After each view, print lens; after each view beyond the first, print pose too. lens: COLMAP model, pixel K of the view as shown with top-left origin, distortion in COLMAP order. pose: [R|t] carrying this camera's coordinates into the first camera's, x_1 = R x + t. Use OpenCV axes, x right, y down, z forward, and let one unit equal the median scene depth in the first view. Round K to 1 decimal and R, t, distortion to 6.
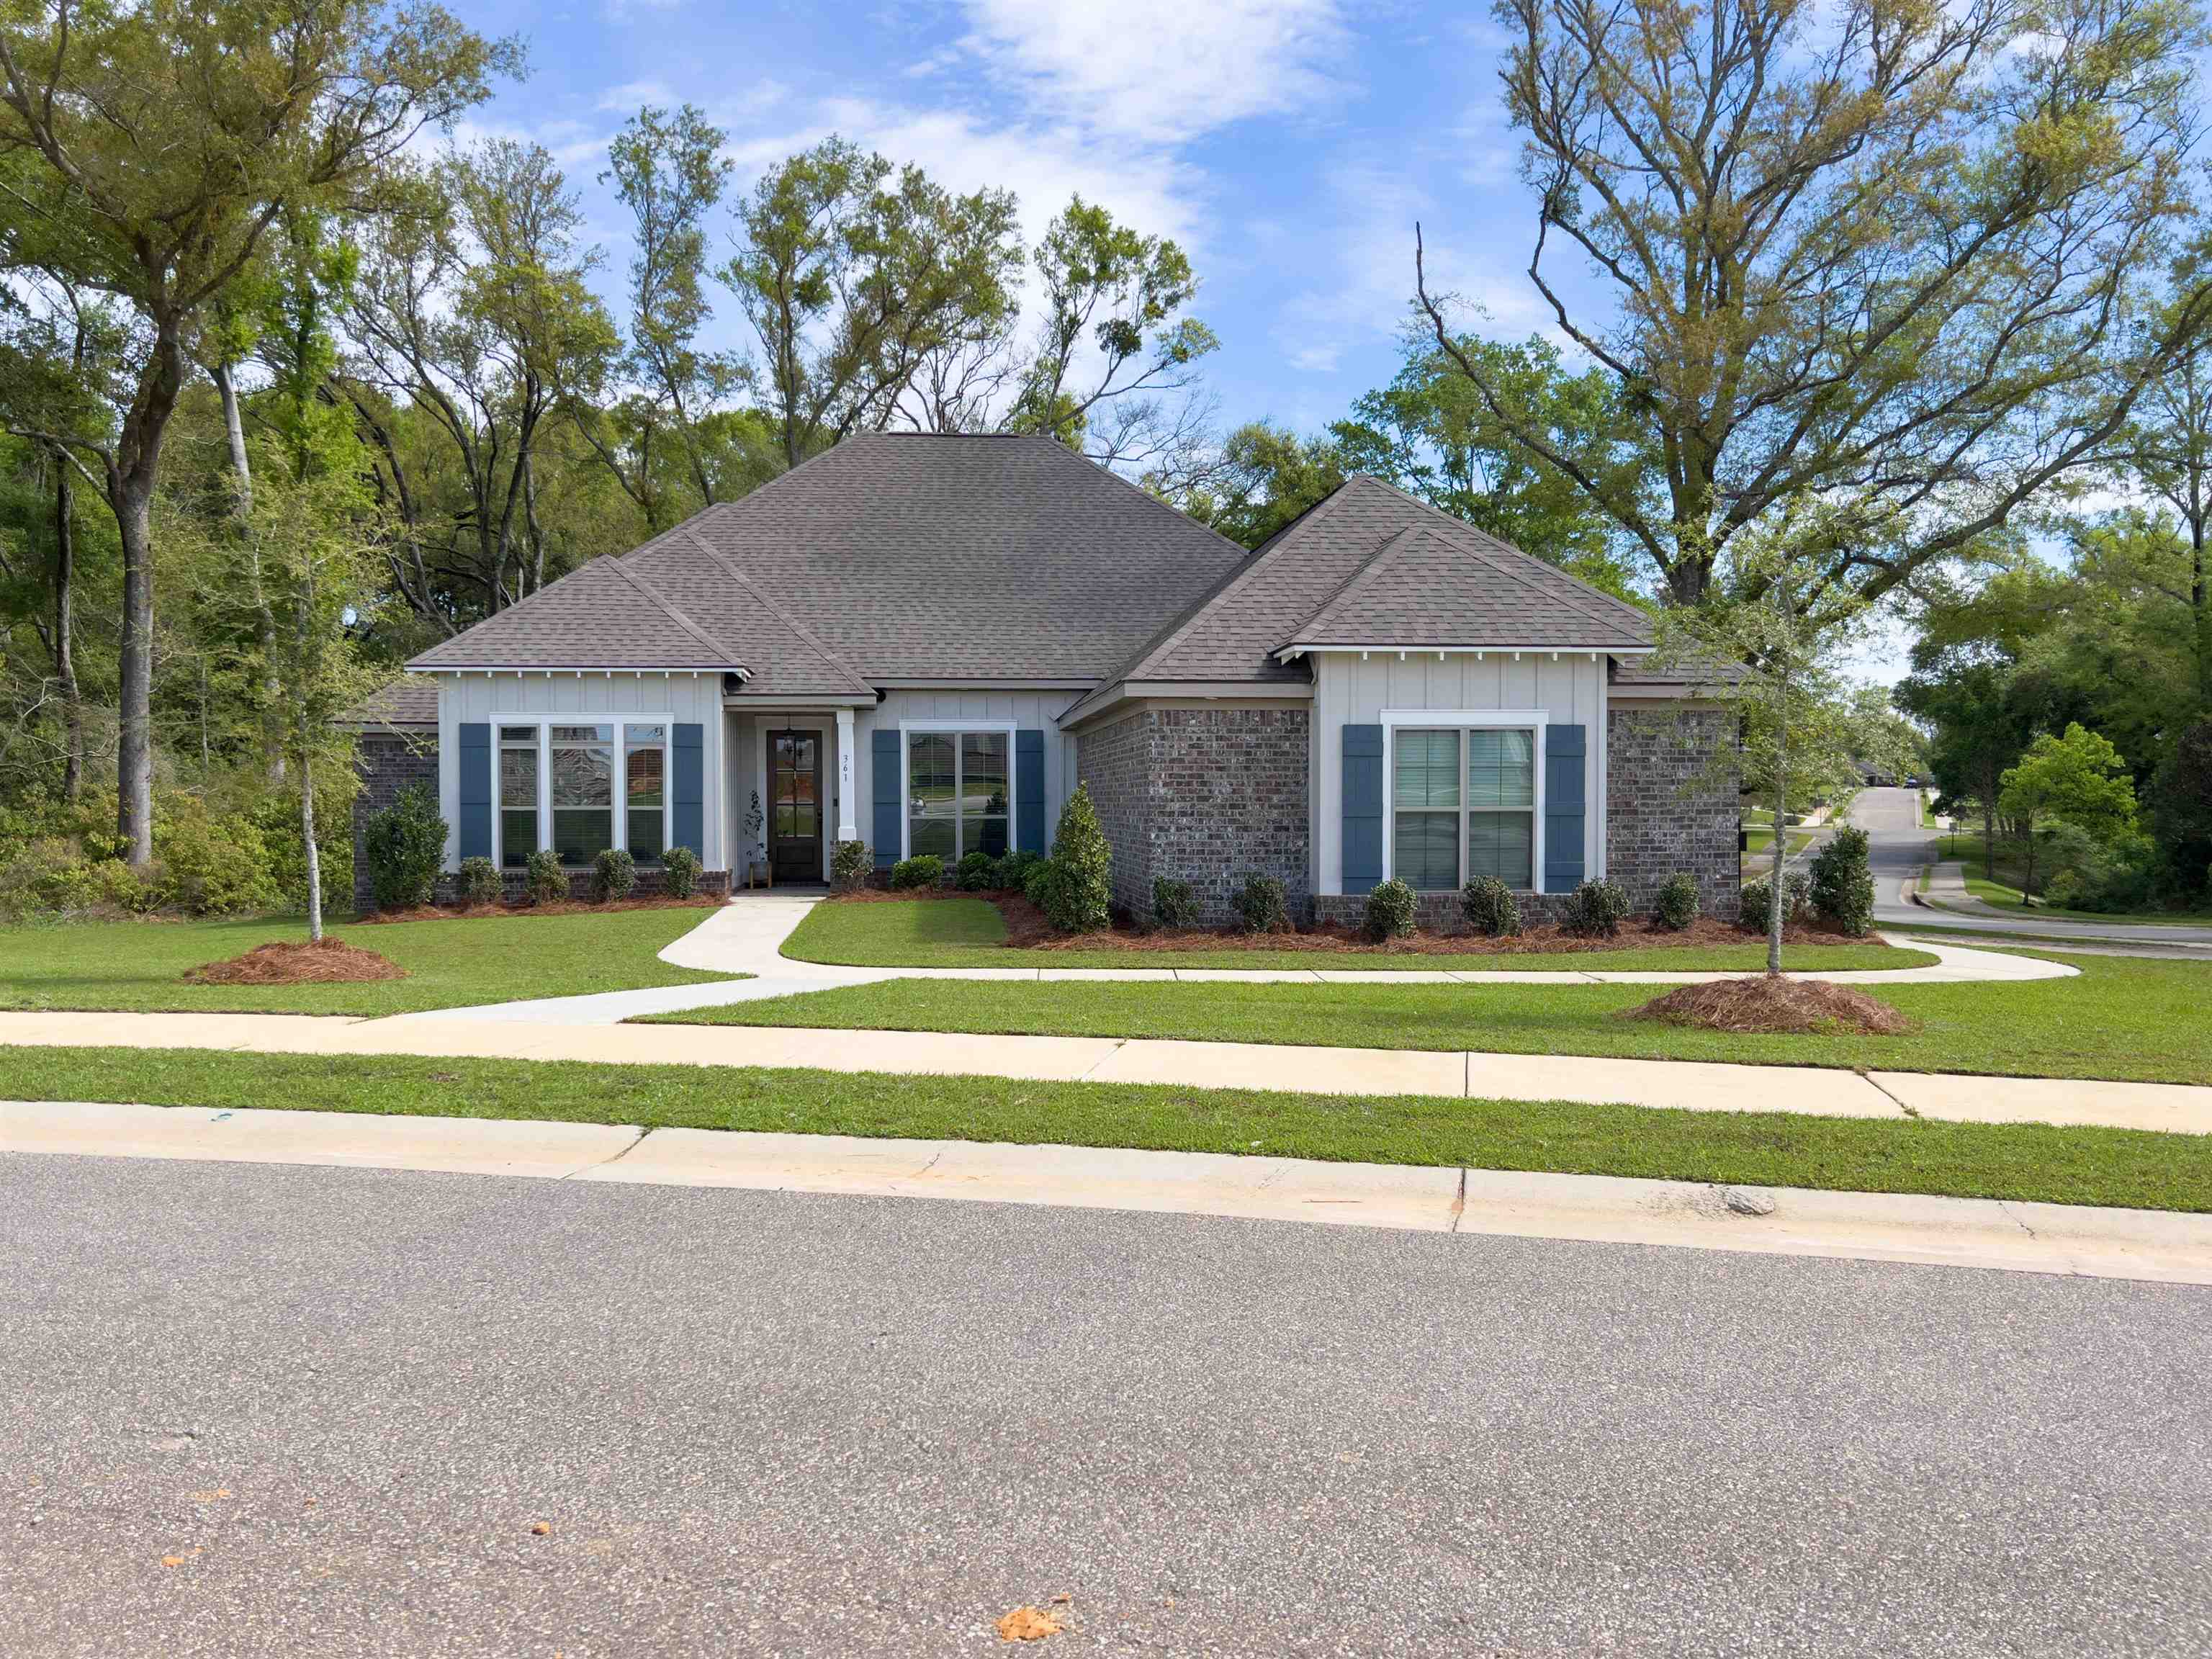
lens RADIAL K [[1717.6, 0, 1113.5], [0, 1717.6, 826.3], [0, 0, 1]] dist [0.006647, -0.023141]
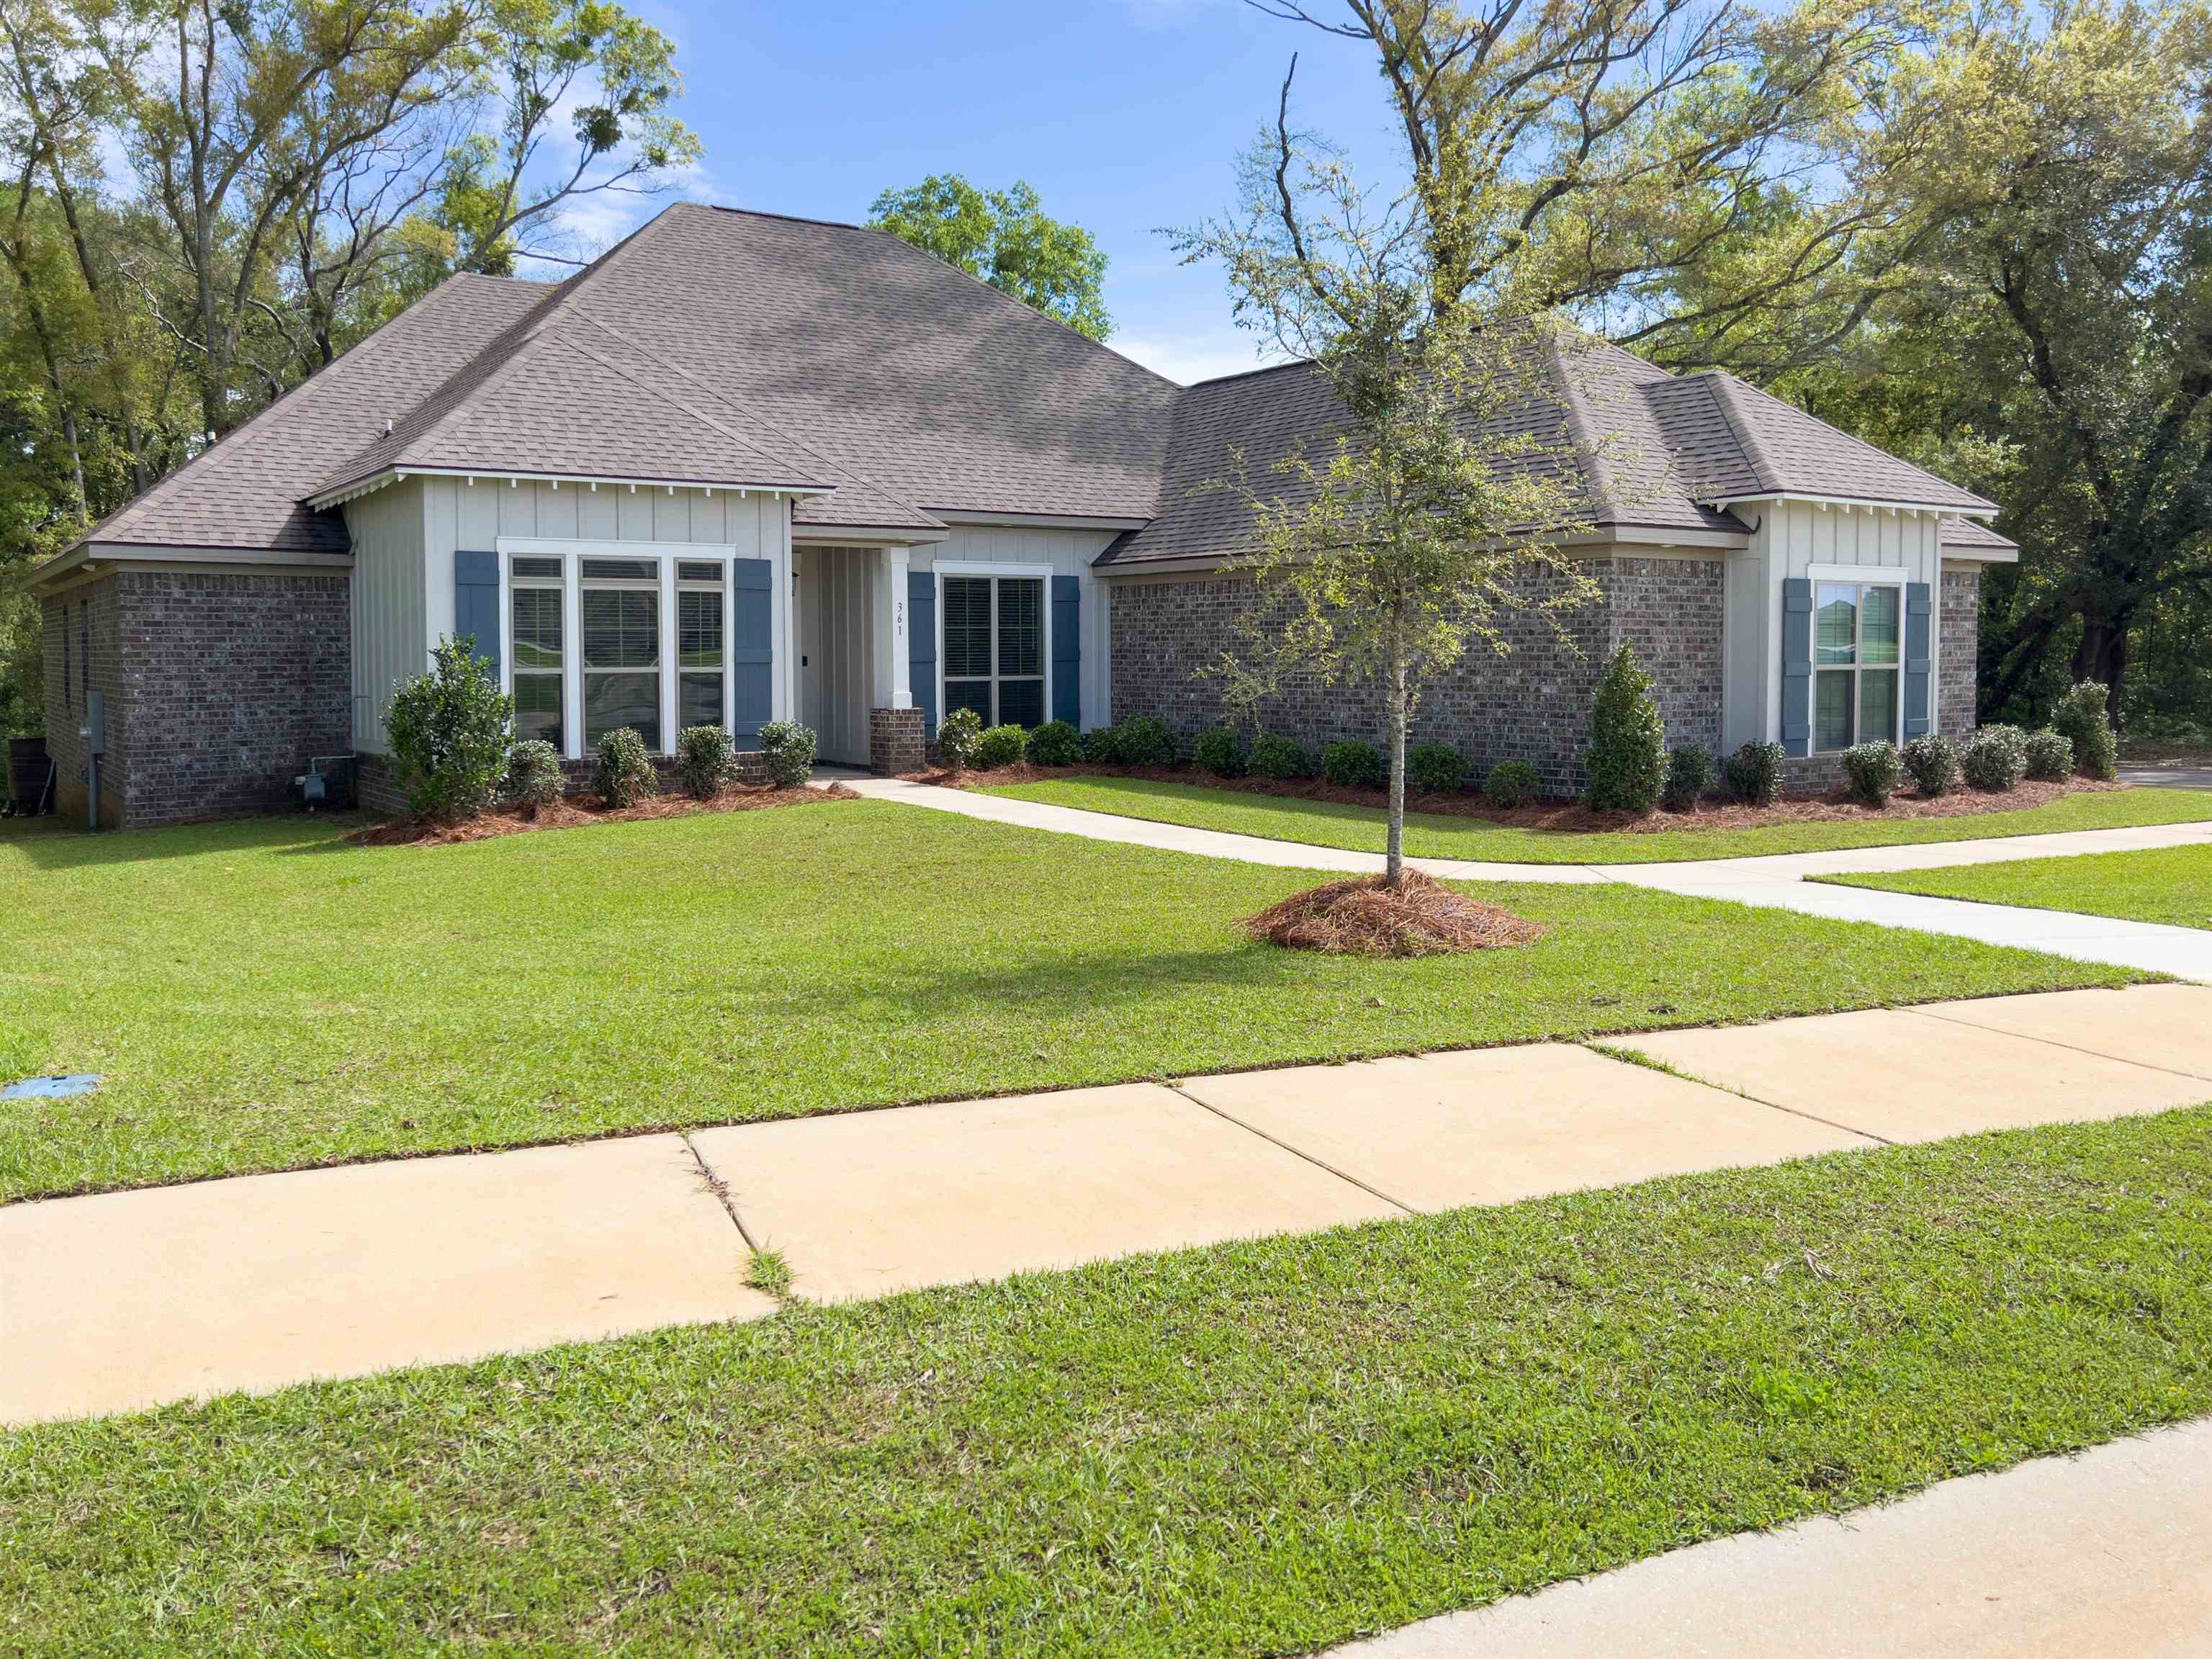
lens RADIAL K [[1717.6, 0, 1090.9], [0, 1717.6, 770.4], [0, 0, 1]] dist [0.006647, -0.023141]
pose [[0.893924, -0.030661, 0.447169, -0.461964], [0.007106, 0.998502, 0.054259, -0.005511], [-0.448162, -0.045326, 0.892802, 0.235567]]
